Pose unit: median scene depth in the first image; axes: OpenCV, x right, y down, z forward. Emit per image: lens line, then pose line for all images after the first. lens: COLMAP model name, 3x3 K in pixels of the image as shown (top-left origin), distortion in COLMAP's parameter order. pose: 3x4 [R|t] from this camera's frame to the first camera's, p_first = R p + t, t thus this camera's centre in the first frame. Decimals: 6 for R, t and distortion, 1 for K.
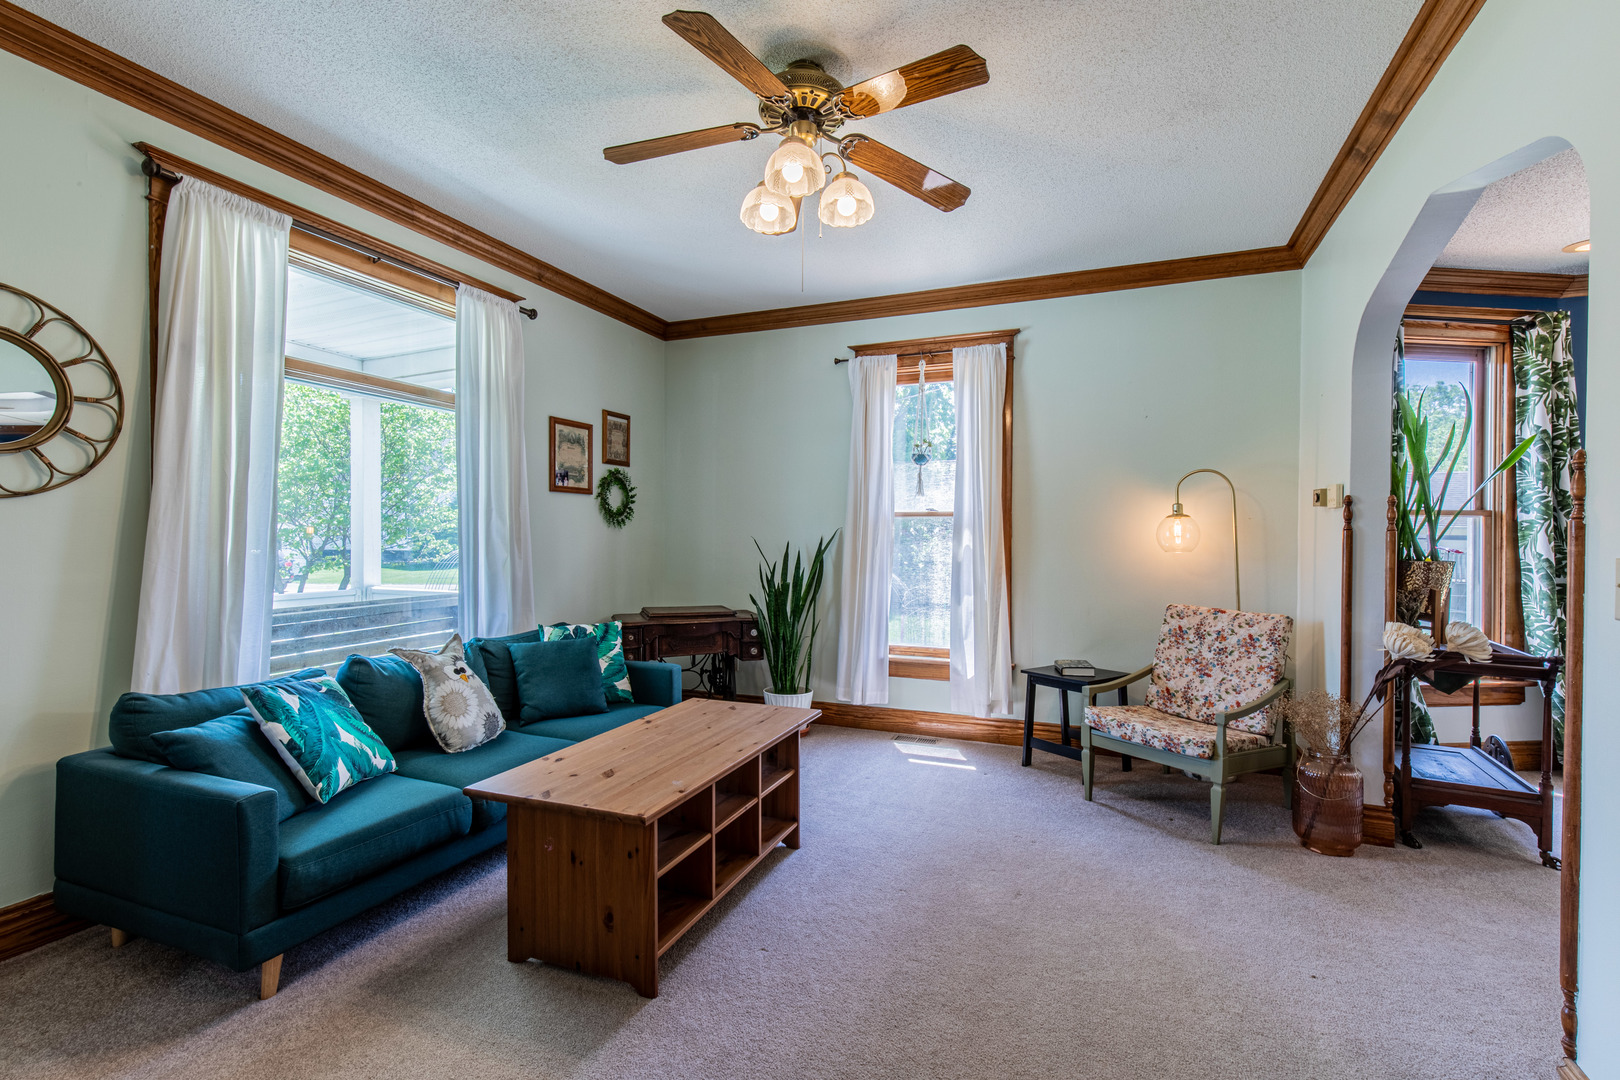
lens RADIAL K [[715.7, 0, 819.9], [0, 715.7, 542.1], [0, 0, 1]] dist [0.006331, -0.001560]
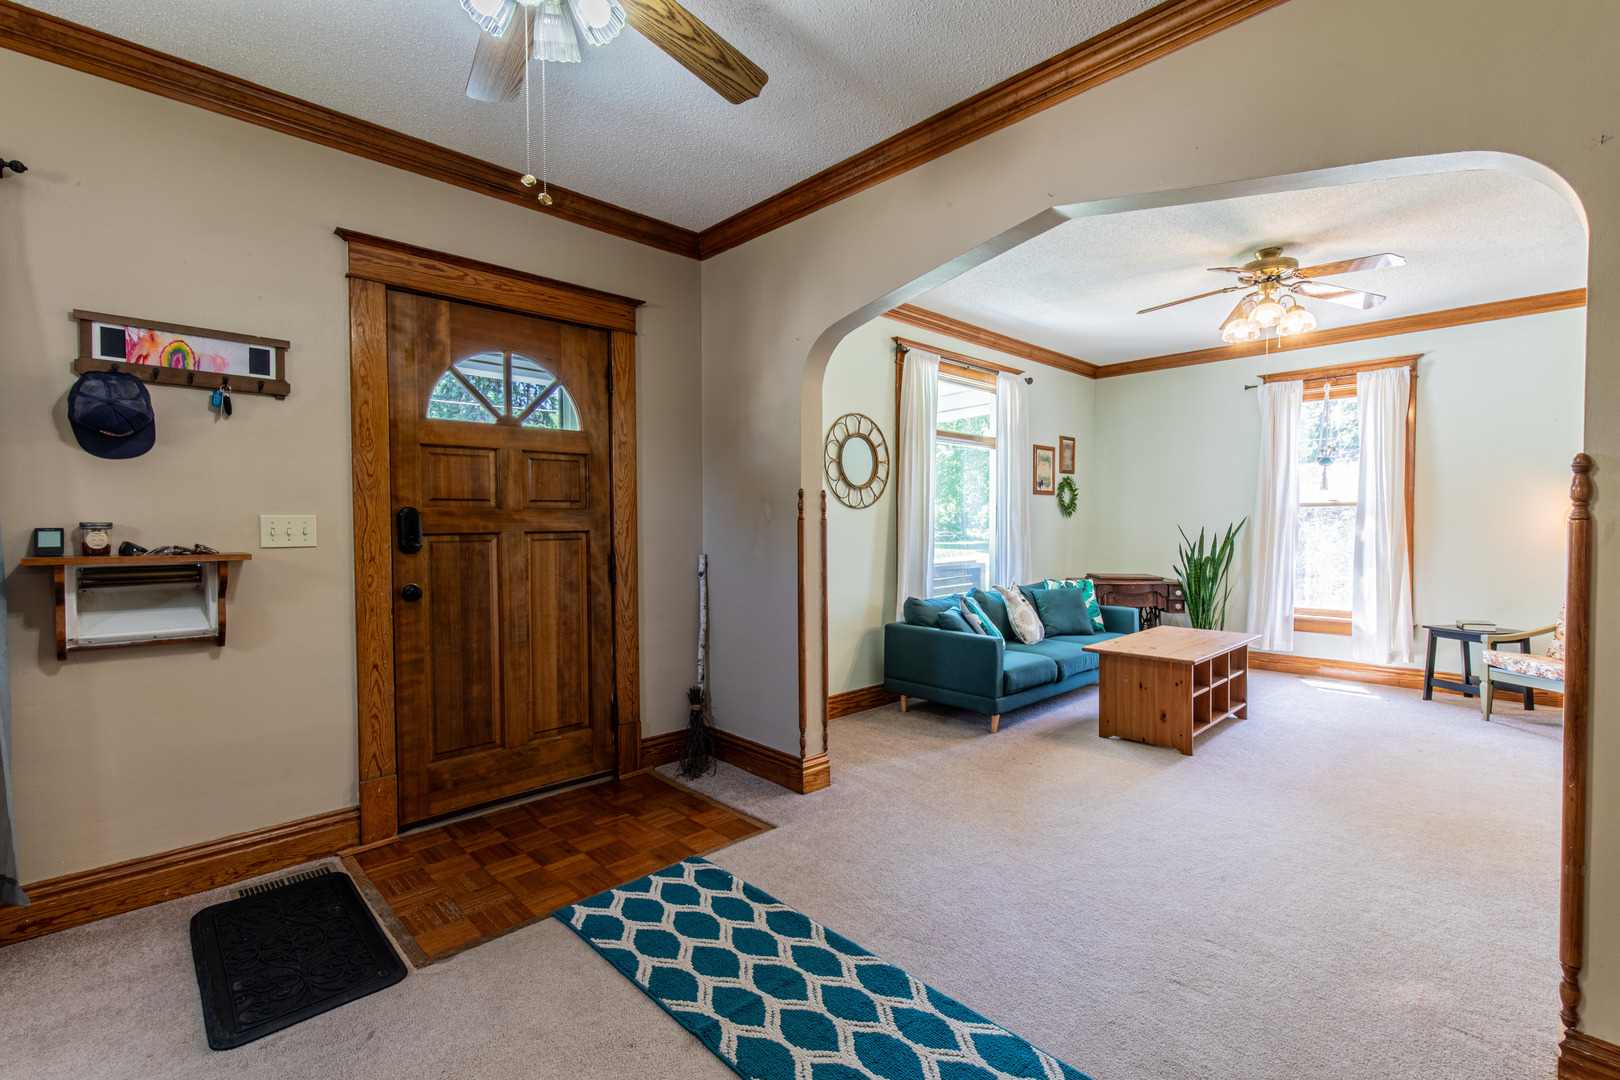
lens RADIAL K [[715.7, 0, 825.7], [0, 715.7, 540.5], [0, 0, 1]] dist [0.006331, -0.001560]
pose [[0.914515, 0.003336, -0.404539, -0.173798], [0.003575, 0.999860, 0.016328, 0.001047], [0.404537, -0.016378, 0.914375, -0.595547]]
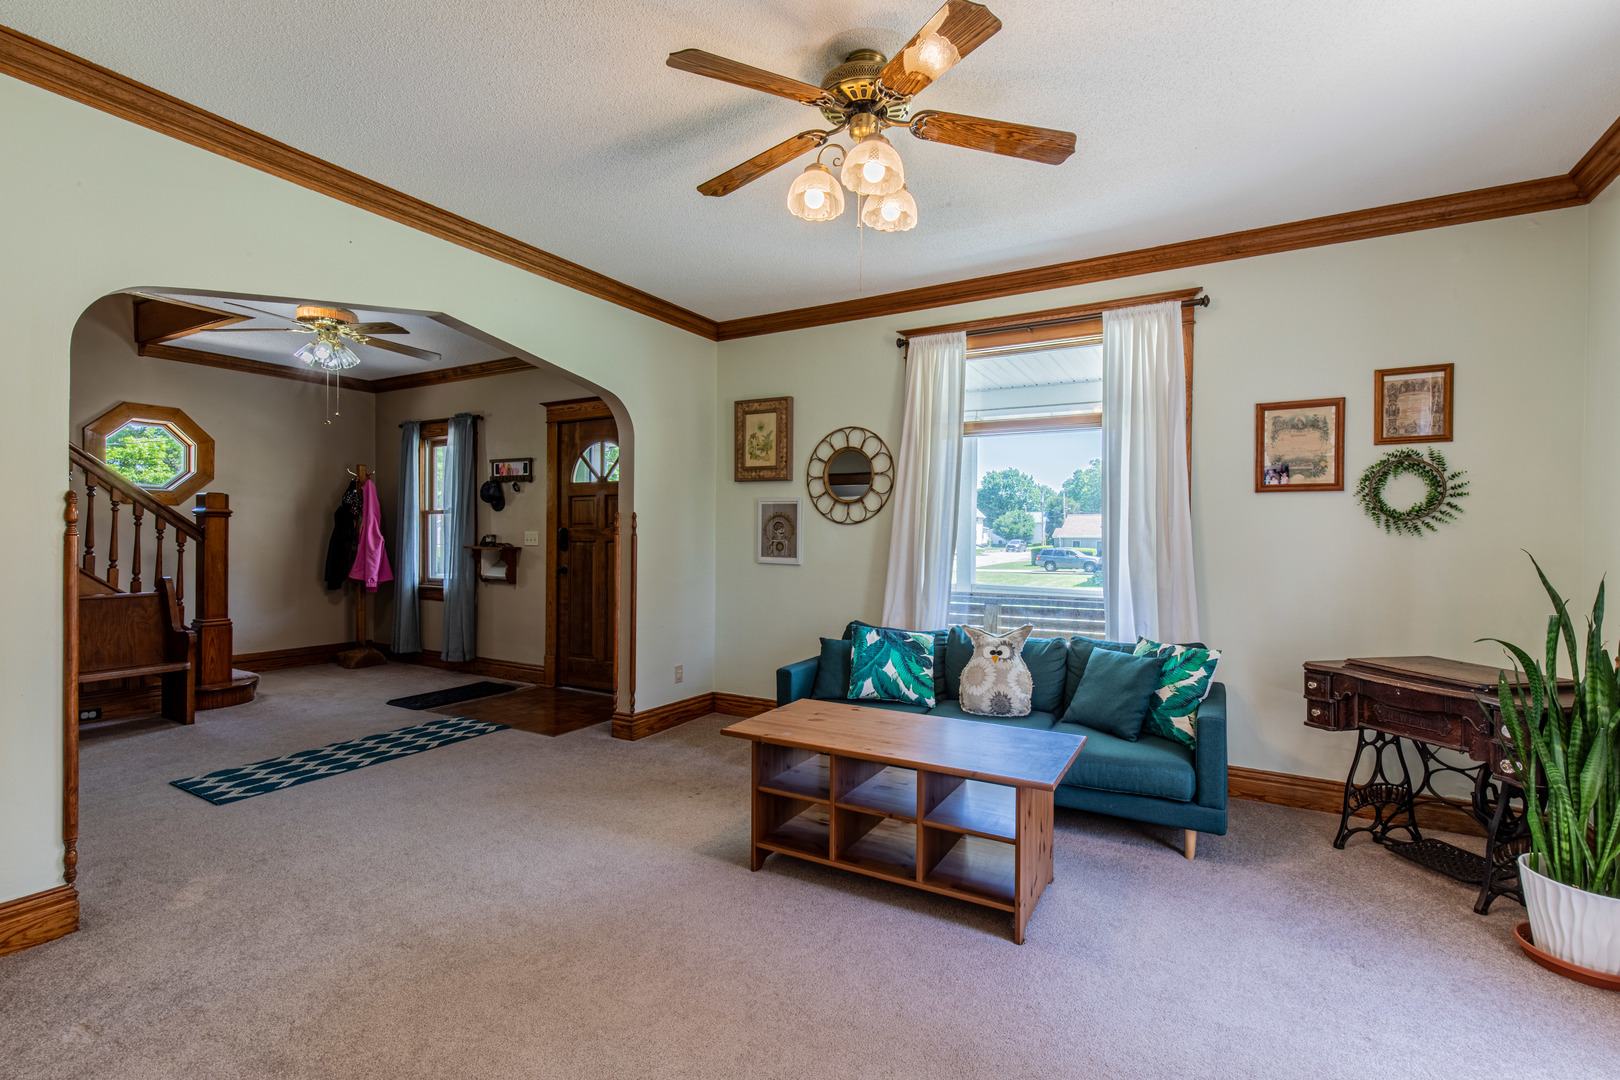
lens RADIAL K [[715.7, 0, 818.1], [0, 715.7, 539.3], [0, 0, 1]] dist [0.006331, -0.001560]
pose [[-0.126546, 0.002728, -0.991957, 0.557168], [-0.014274, 0.999888, 0.004571, -0.012781], [0.991858, 0.014737, -0.126492, 0.623481]]
